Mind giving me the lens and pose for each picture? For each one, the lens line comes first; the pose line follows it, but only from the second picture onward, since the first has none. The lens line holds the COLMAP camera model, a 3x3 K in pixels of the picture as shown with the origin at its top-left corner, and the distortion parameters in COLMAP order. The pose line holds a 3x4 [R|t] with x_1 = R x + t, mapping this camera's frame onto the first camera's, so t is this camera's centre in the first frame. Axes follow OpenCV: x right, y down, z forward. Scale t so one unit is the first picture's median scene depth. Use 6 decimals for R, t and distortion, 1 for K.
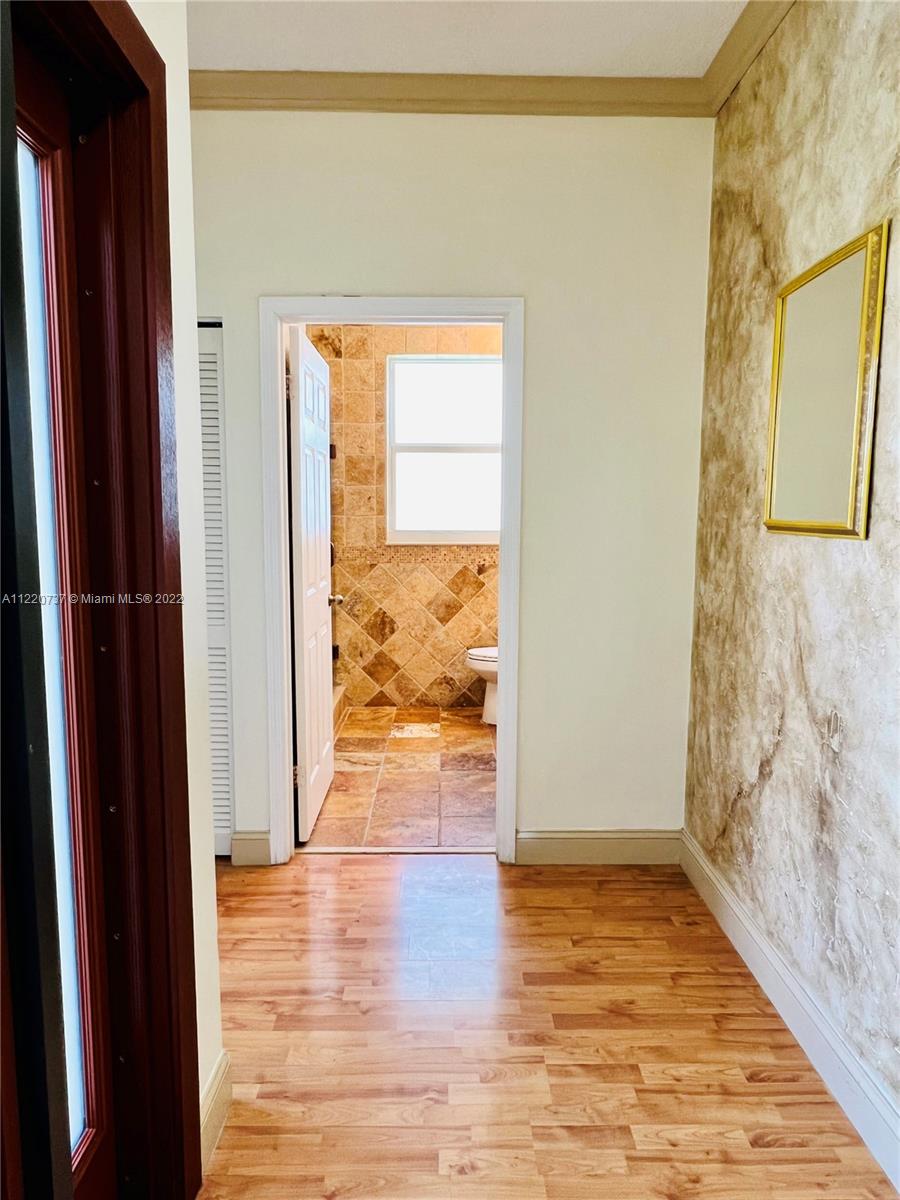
lens RADIAL K [[768.7, 0, 449.9], [0, 768.7, 600.5], [0, 0, 1]] dist [0.003025, -0.000085]
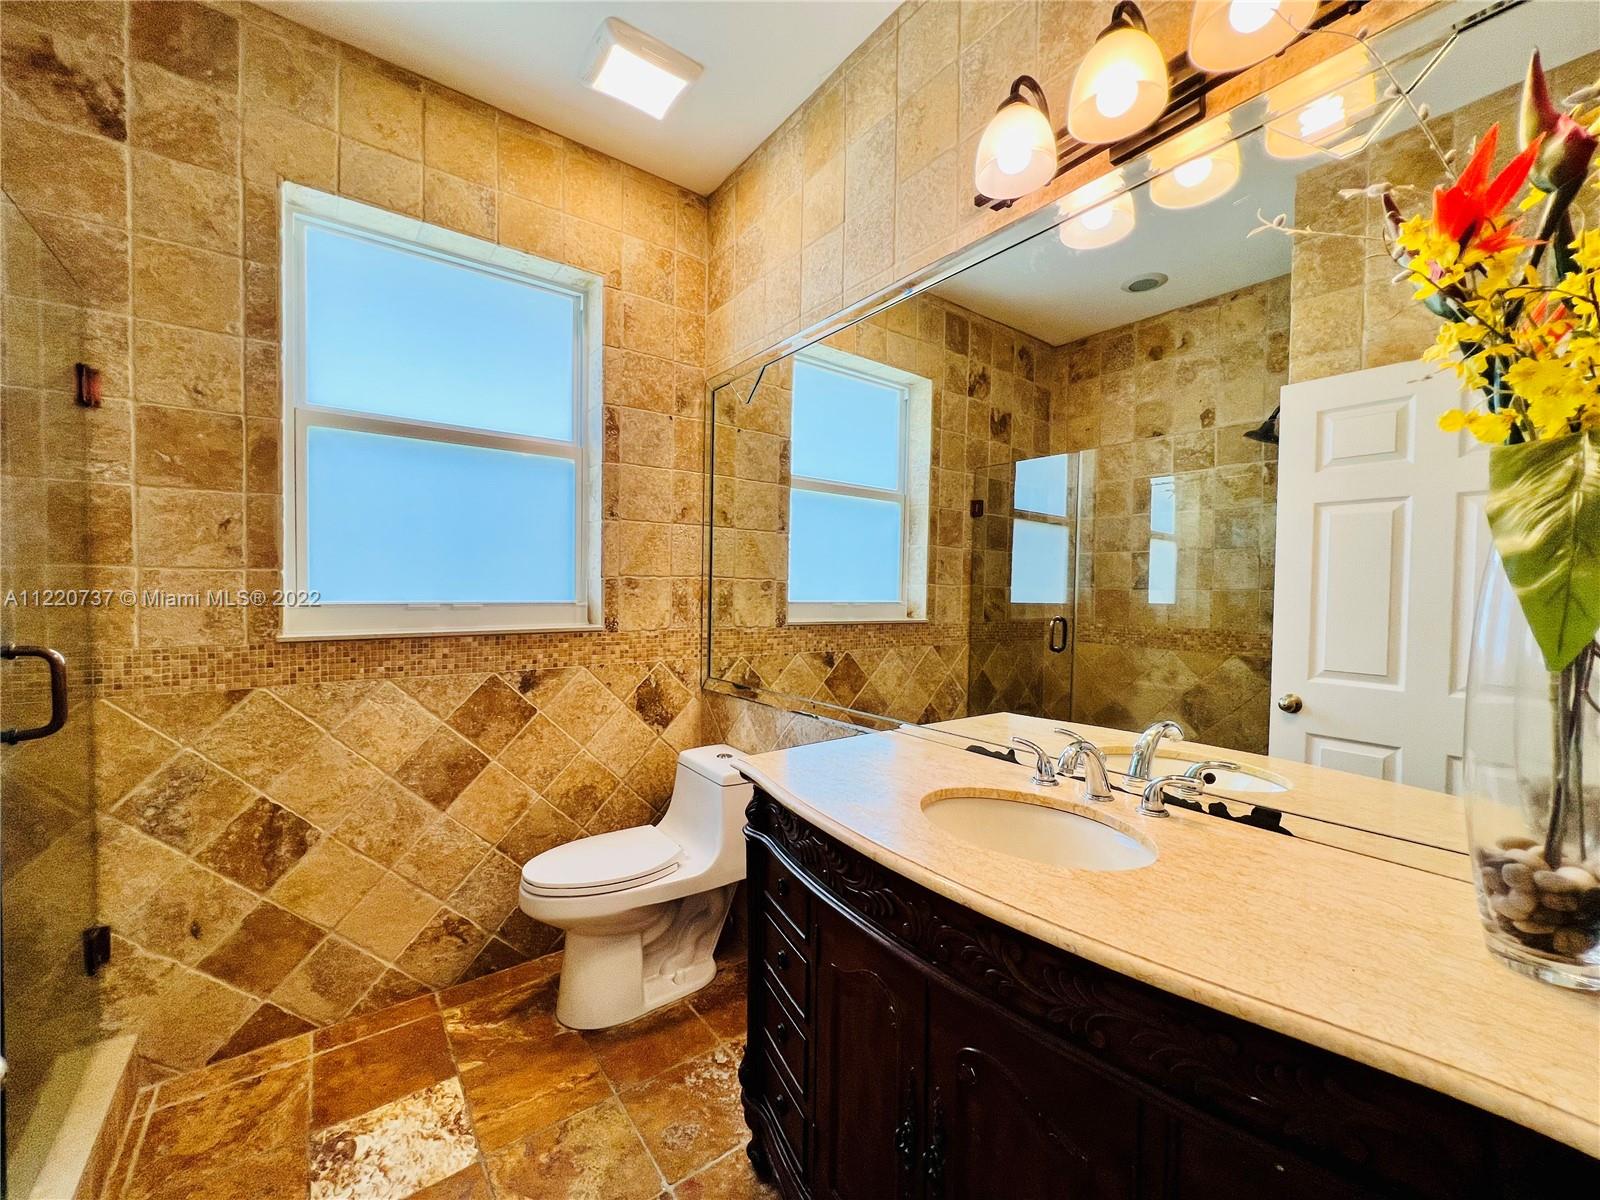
lens RADIAL K [[635.7, 0, 805.9], [0, 635.7, 603.5], [0, 0, 1]] dist [-0.000932, 0.000181]
pose [[0.804266, -0.009089, 0.594199, -0.058423], [0.060765, 0.995900, -0.067013, -0.052129], [-0.591154, 0.090003, 0.801521, 0.559489]]
